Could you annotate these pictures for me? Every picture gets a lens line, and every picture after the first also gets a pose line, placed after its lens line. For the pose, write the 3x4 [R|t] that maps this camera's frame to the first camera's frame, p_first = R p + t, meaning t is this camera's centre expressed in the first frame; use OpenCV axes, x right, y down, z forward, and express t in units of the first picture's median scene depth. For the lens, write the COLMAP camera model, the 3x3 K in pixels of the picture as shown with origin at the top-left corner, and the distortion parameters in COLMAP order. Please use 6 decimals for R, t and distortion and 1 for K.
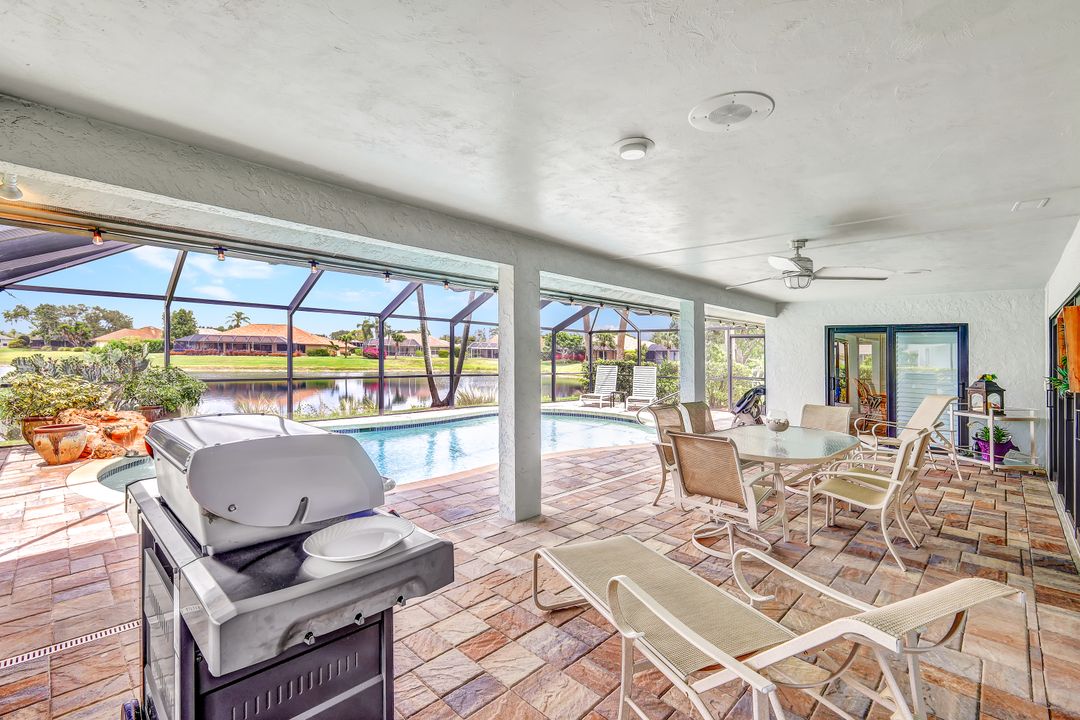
lens RADIAL K [[480.0, 0, 541.2], [0, 480.0, 356.0], [0, 0, 1]] dist [0.004137, 0.000469]
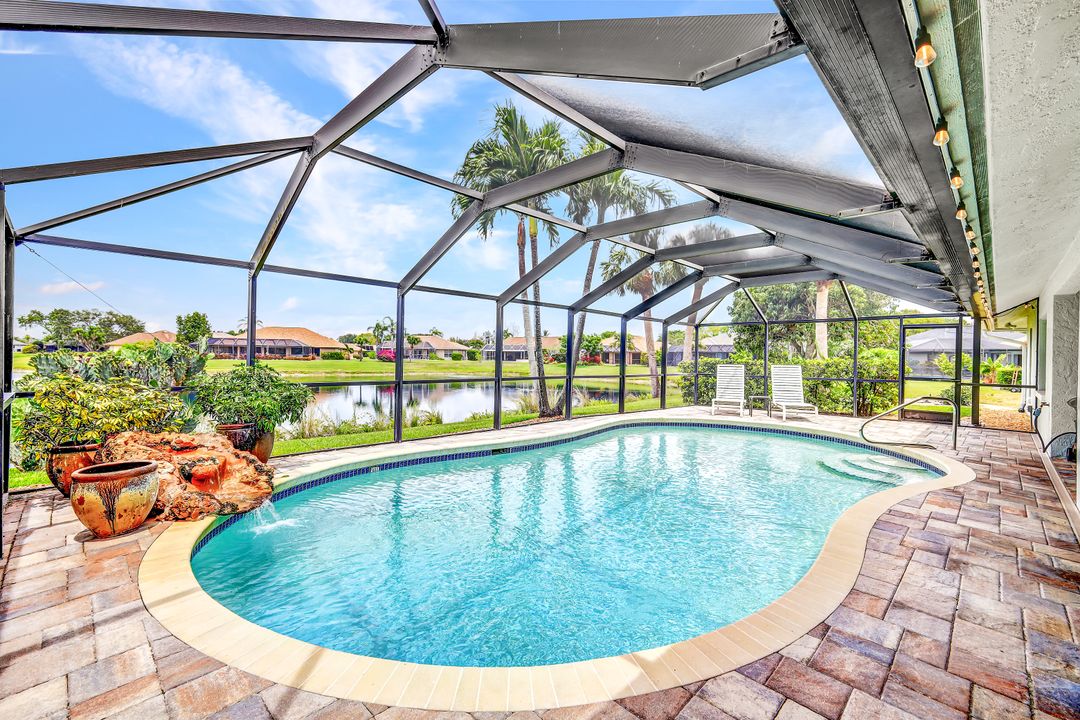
lens RADIAL K [[480.0, 0, 535.6], [0, 480.0, 350.0], [0, 0, 1]] dist [0.004137, 0.000469]
pose [[0.999817, -0.006068, -0.018150, -0.246442], [0.005727, 0.999807, -0.018801, 0.010794], [0.018261, 0.018693, 0.999658, 0.220237]]
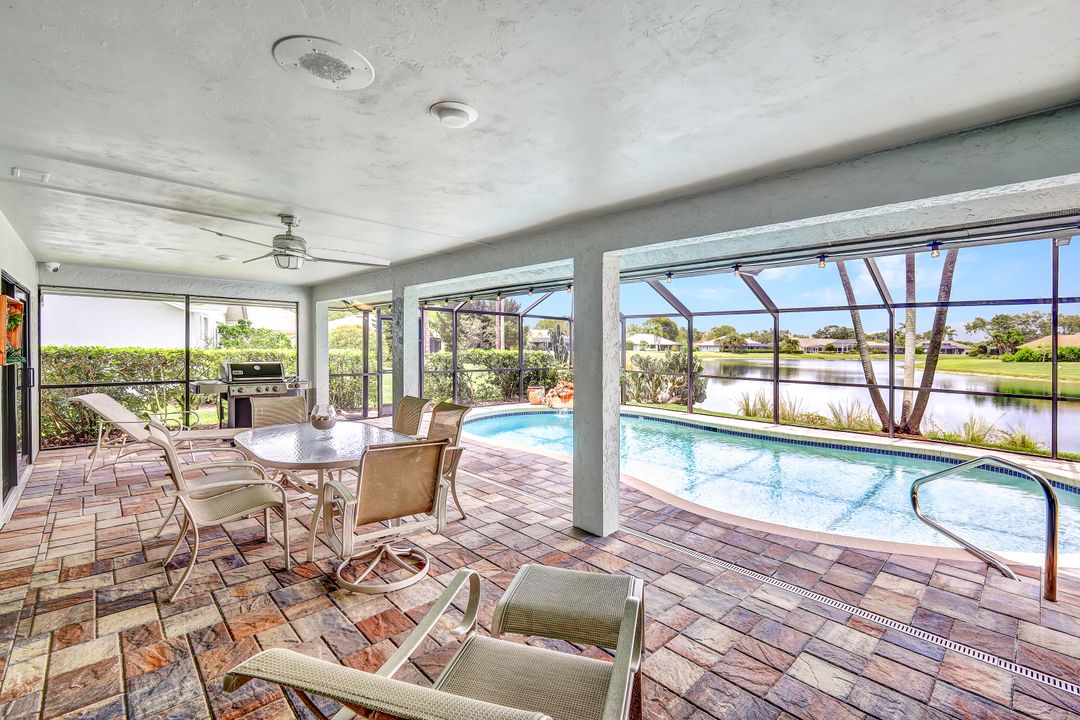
lens RADIAL K [[480.0, 0, 540.3], [0, 480.0, 360.3], [0, 0, 1]] dist [0.004137, 0.000469]
pose [[-0.049166, 0.008934, -0.998751, 0.533573], [-0.020212, 0.999746, 0.009938, 0.006445], [0.998586, 0.020675, -0.048973, 0.567538]]
